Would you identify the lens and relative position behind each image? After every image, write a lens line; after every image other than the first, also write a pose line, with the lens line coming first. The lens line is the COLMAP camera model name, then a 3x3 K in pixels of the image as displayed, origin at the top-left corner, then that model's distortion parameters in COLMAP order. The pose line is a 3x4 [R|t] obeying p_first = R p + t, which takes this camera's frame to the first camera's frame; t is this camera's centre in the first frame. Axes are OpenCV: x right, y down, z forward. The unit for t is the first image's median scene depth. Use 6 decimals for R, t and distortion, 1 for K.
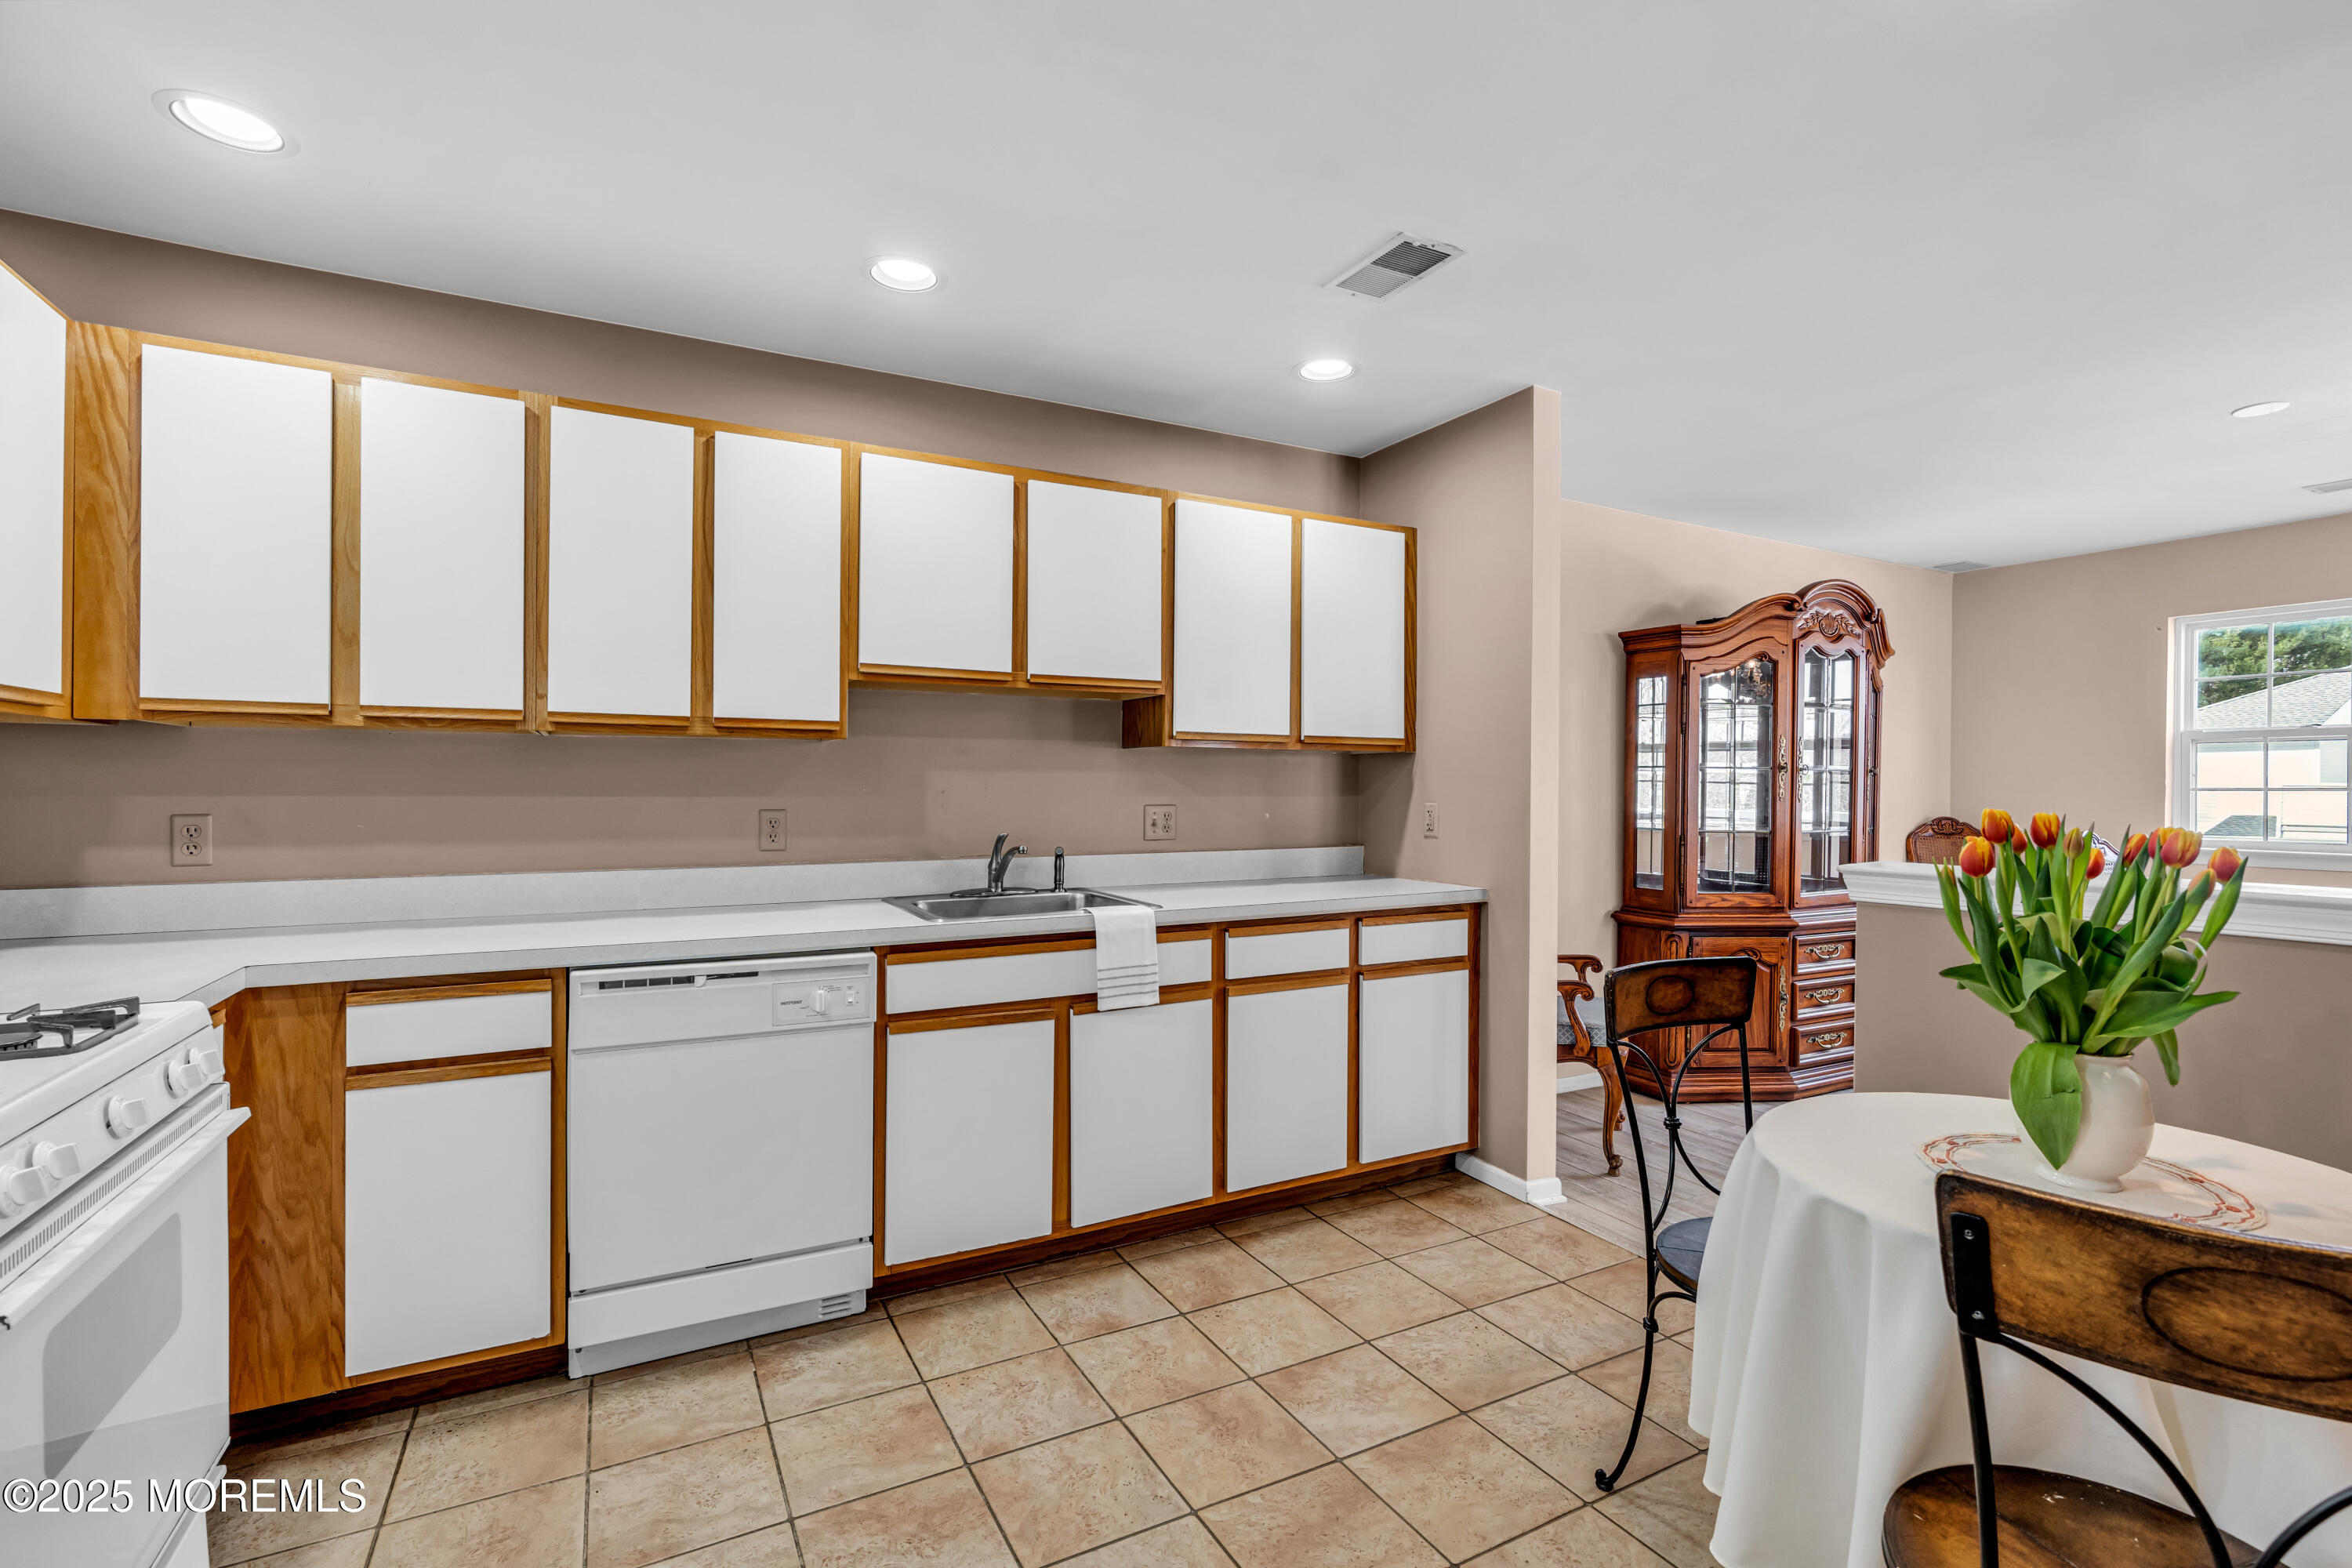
lens RADIAL K [[1063.2, 0, 1179.7], [0, 1063.2, 783.9], [0, 0, 1]] dist [-0.016036, 0.007480]
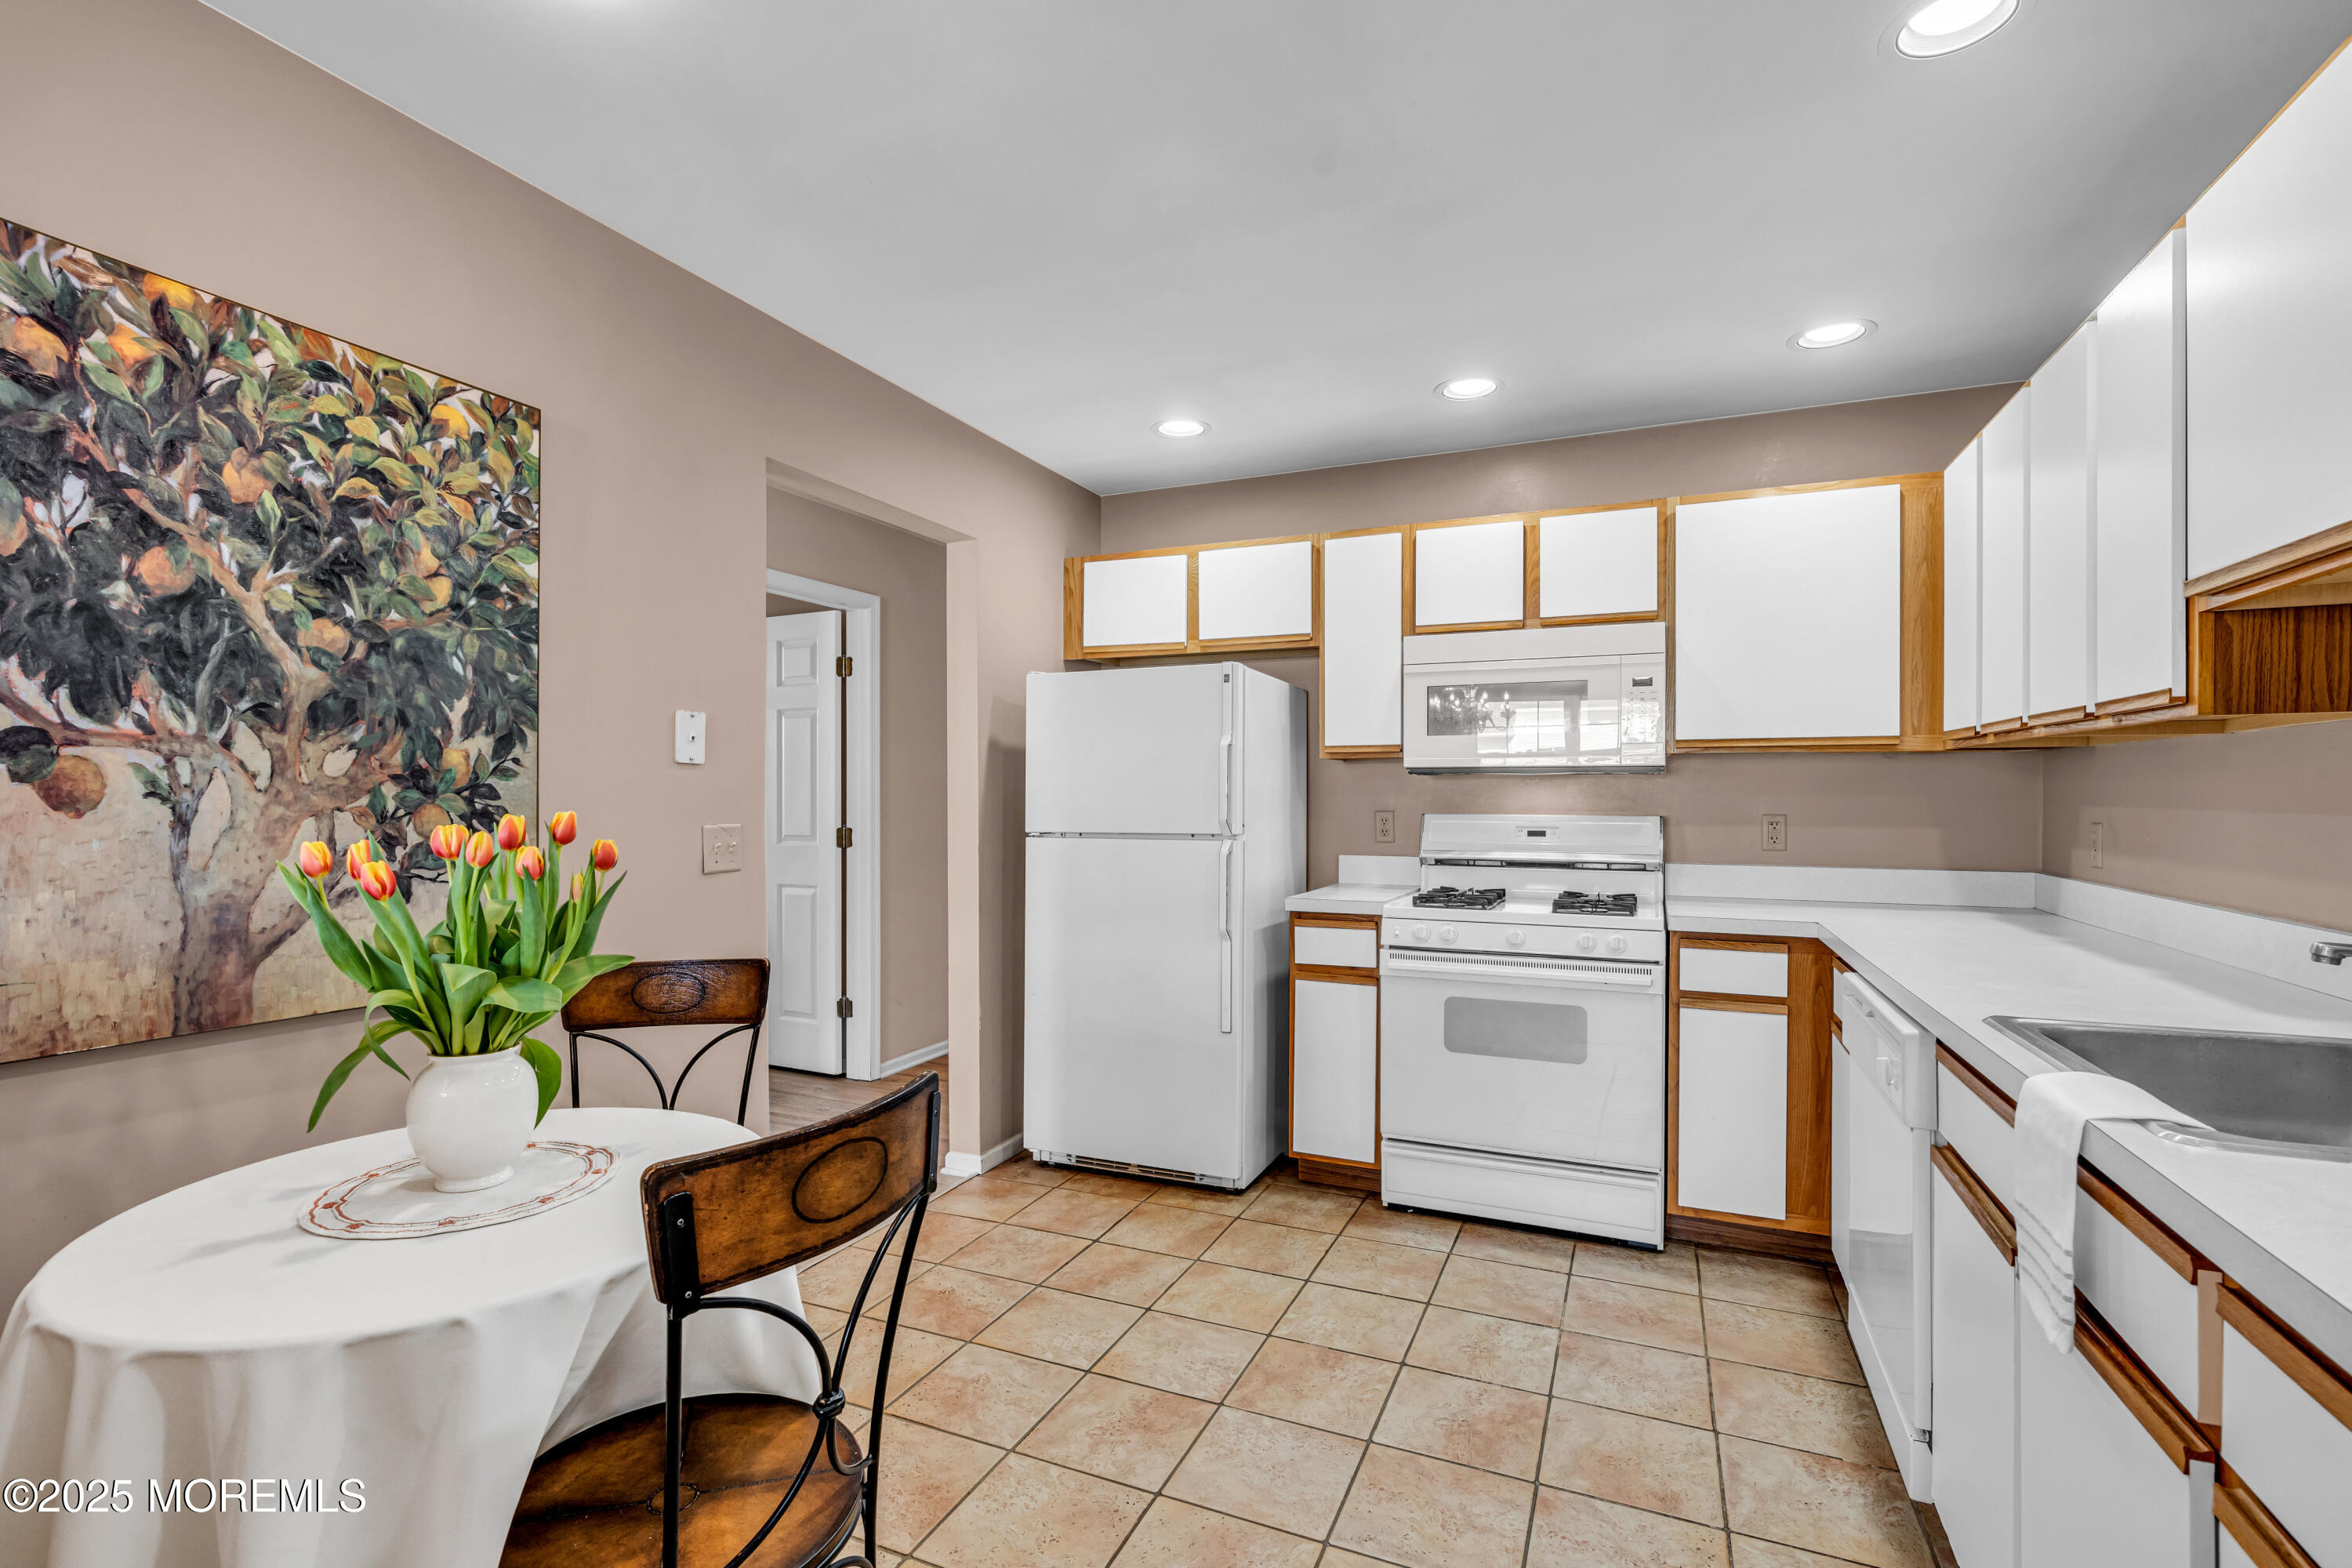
lens RADIAL K [[1069.5, 0, 1178.8], [0, 1069.5, 796.4], [0, 0, 1]] dist [-0.002626, -0.000140]
pose [[-0.789741, -0.002948, -0.613434, 0.529222], [-0.003190, 0.999995, -0.000699, 0.004376], [0.613432, 0.001405, -0.789746, 1.238122]]
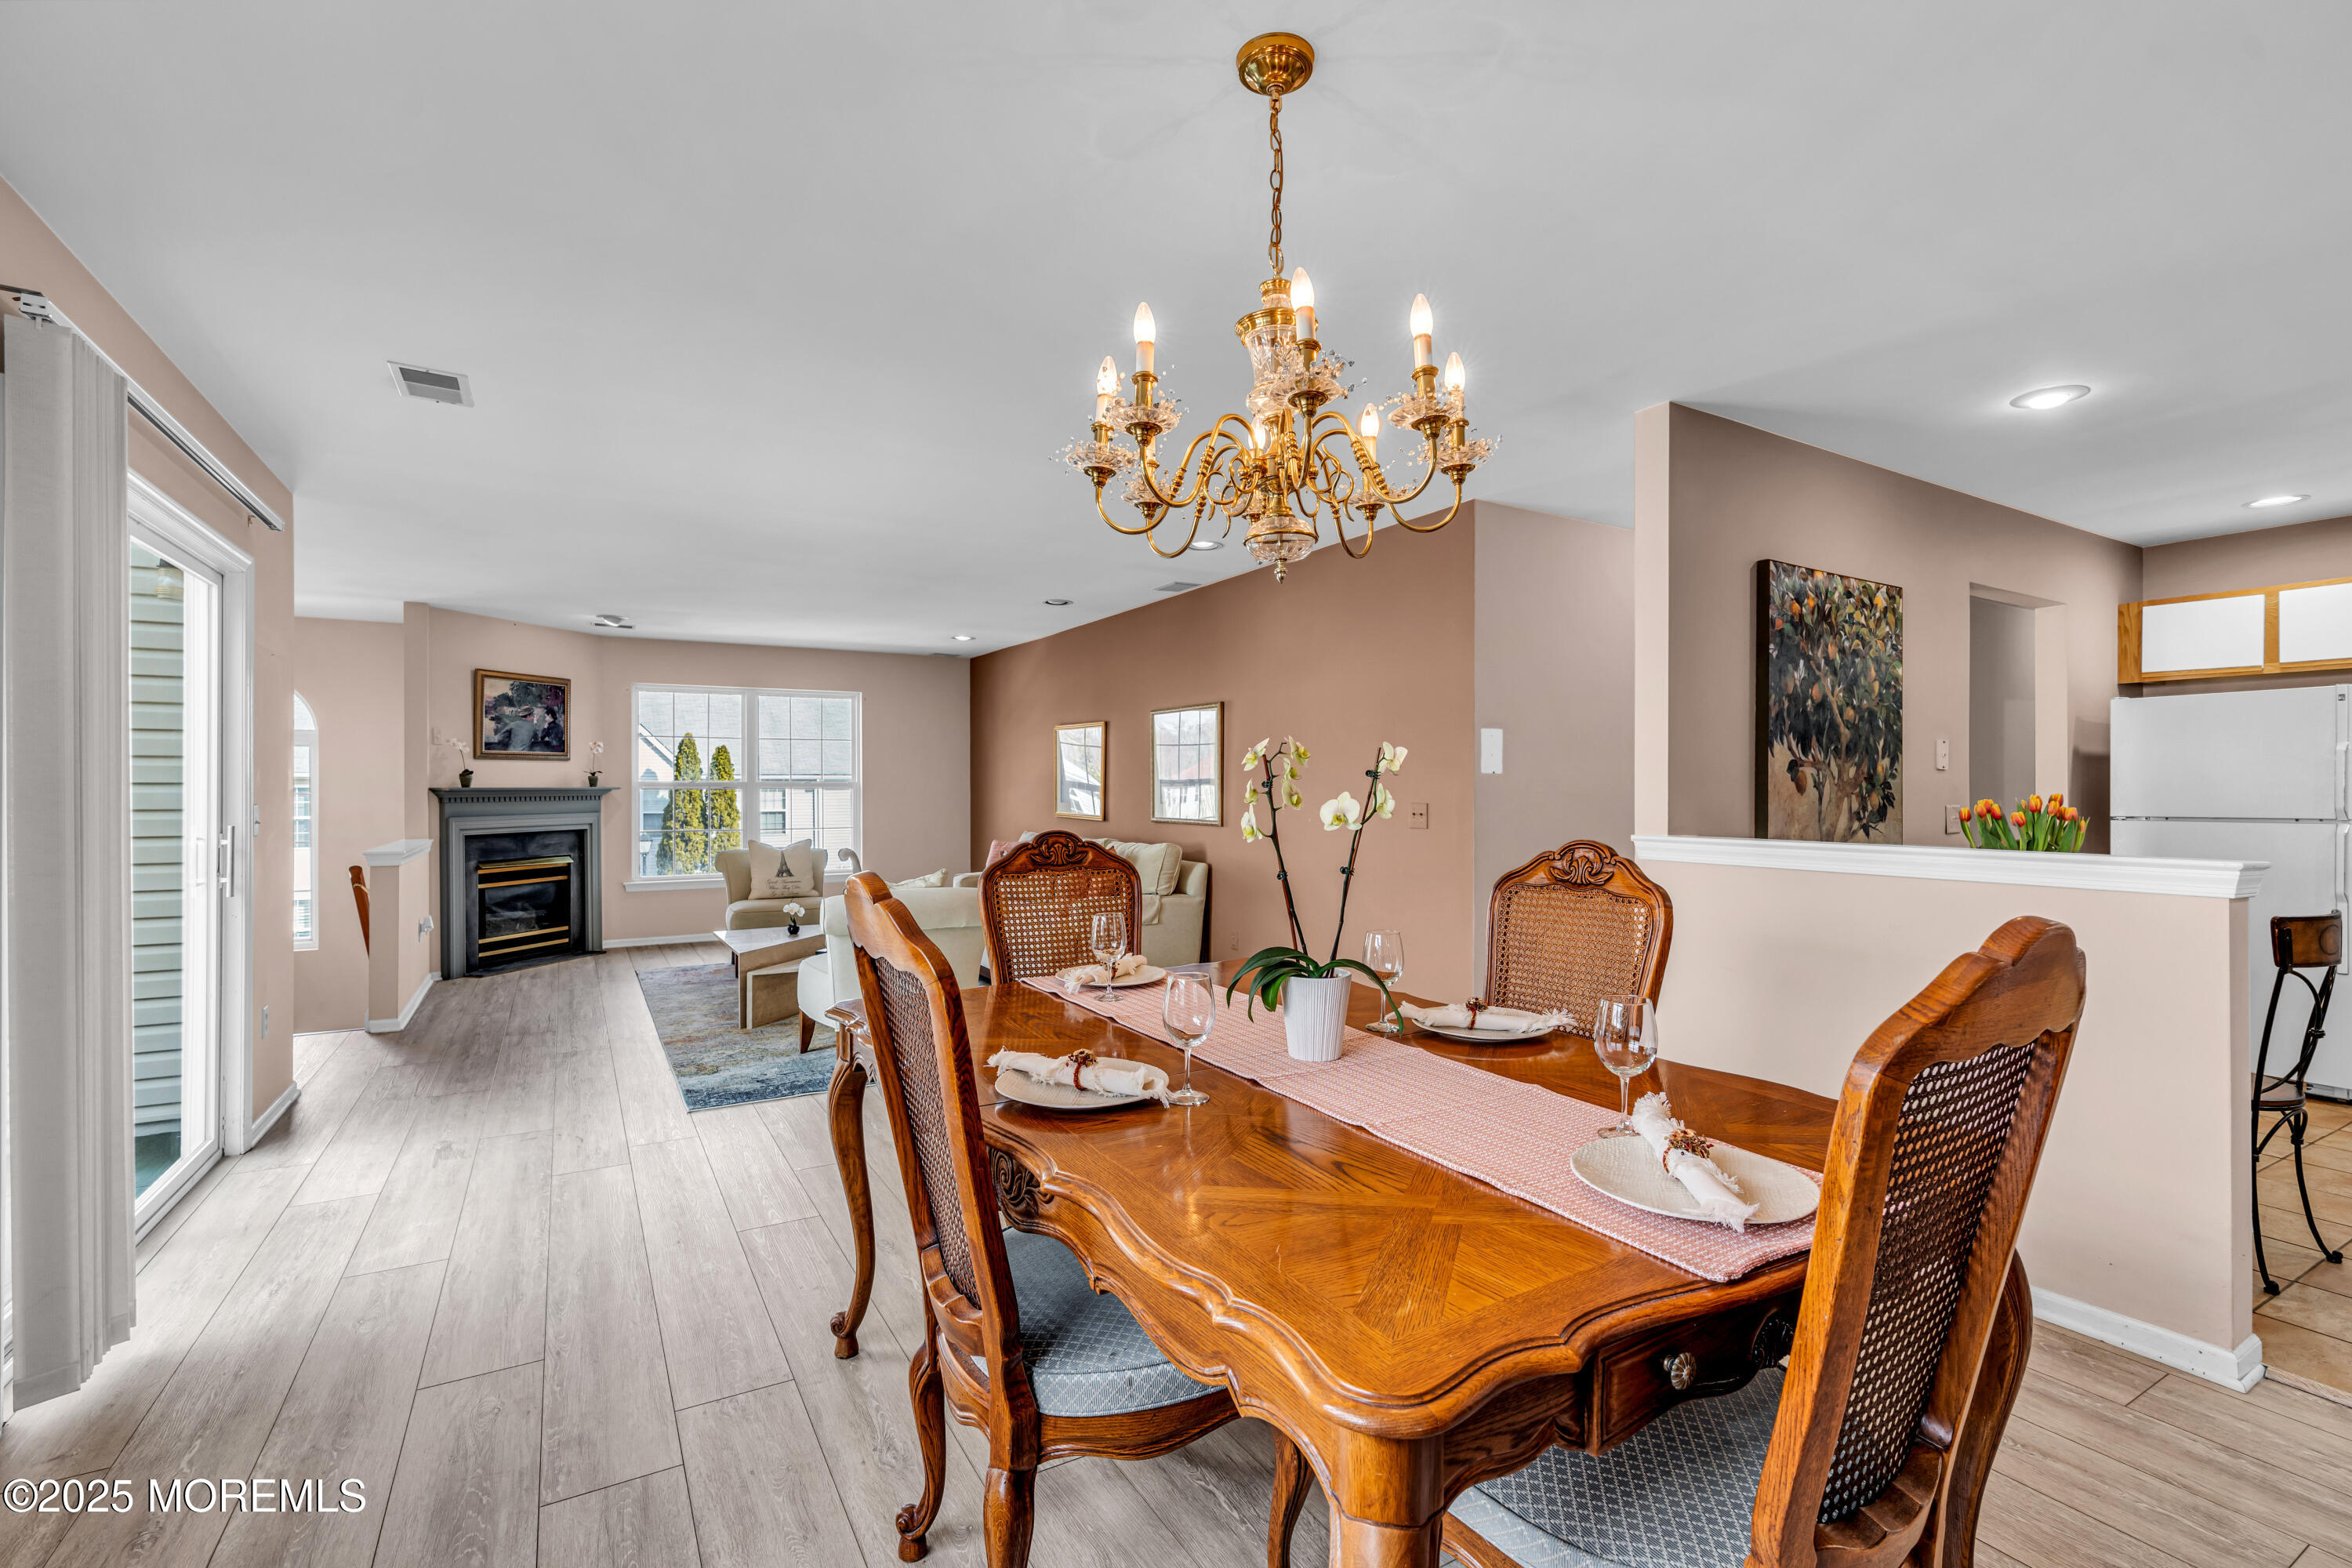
lens RADIAL K [[1063.2, 0, 1179.7], [0, 1063.2, 783.9], [0, 0, 1]] dist [-0.016036, 0.007480]
pose [[-0.999468, -0.006597, -0.031932, 1.560700], [-0.006358, 0.999951, -0.007578, 0.018358], [0.031981, -0.007371, -0.999461, 1.834976]]
